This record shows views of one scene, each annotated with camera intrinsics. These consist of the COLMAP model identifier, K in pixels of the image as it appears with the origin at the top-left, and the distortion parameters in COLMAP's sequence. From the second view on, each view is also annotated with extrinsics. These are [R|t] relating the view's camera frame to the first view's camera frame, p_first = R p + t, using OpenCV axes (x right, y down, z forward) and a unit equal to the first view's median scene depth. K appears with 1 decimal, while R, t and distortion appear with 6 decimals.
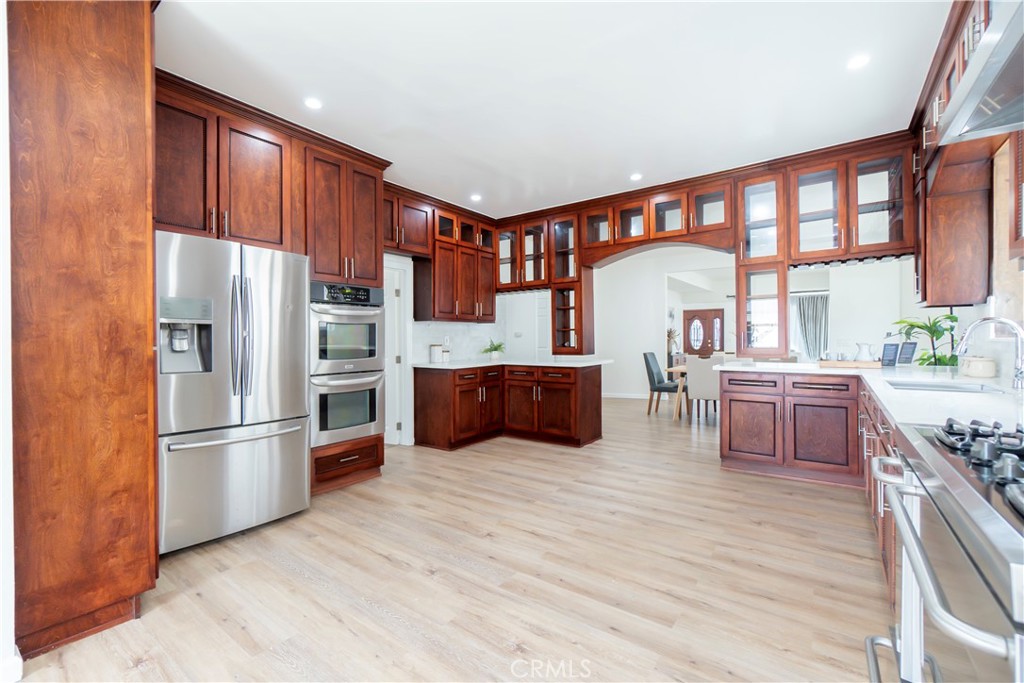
lens RADIAL K [[449.7, 0, 502.8], [0, 449.7, 330.8], [0, 0, 1]] dist [0.006220, -0.000022]
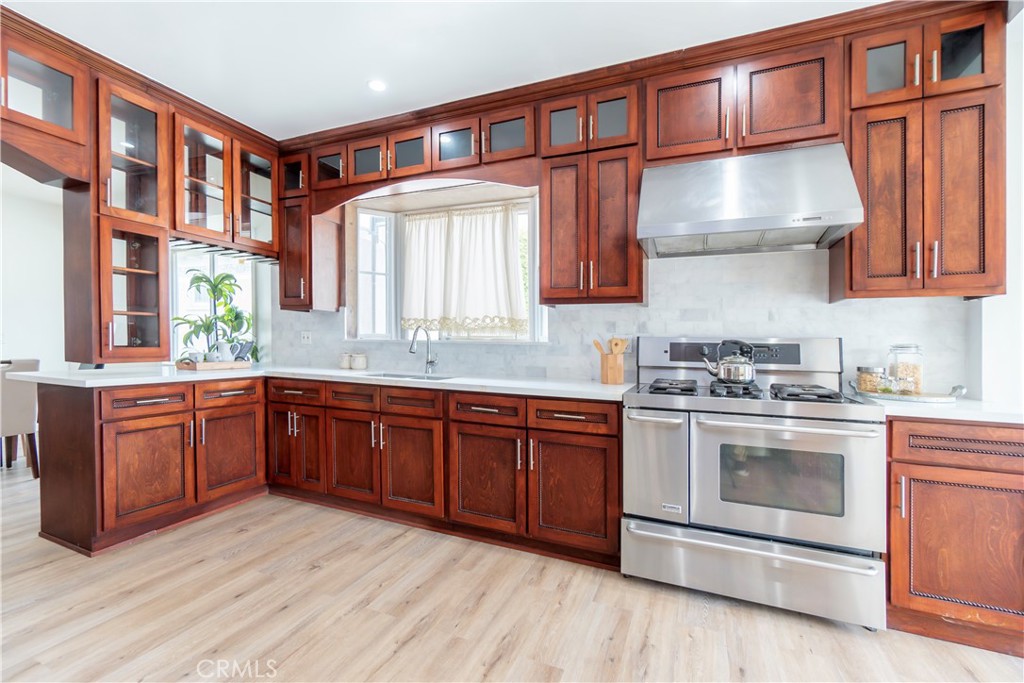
lens RADIAL K [[430.7, 0, 526.9], [0, 430.7, 344.4], [0, 0, 1]] dist [-0.011345, -0.000038]
pose [[-0.251169, -0.002188, 0.967941, -0.201577], [-0.033313, 0.999425, -0.006385, 0.016741], [-0.967370, -0.033848, -0.251097, 0.634937]]
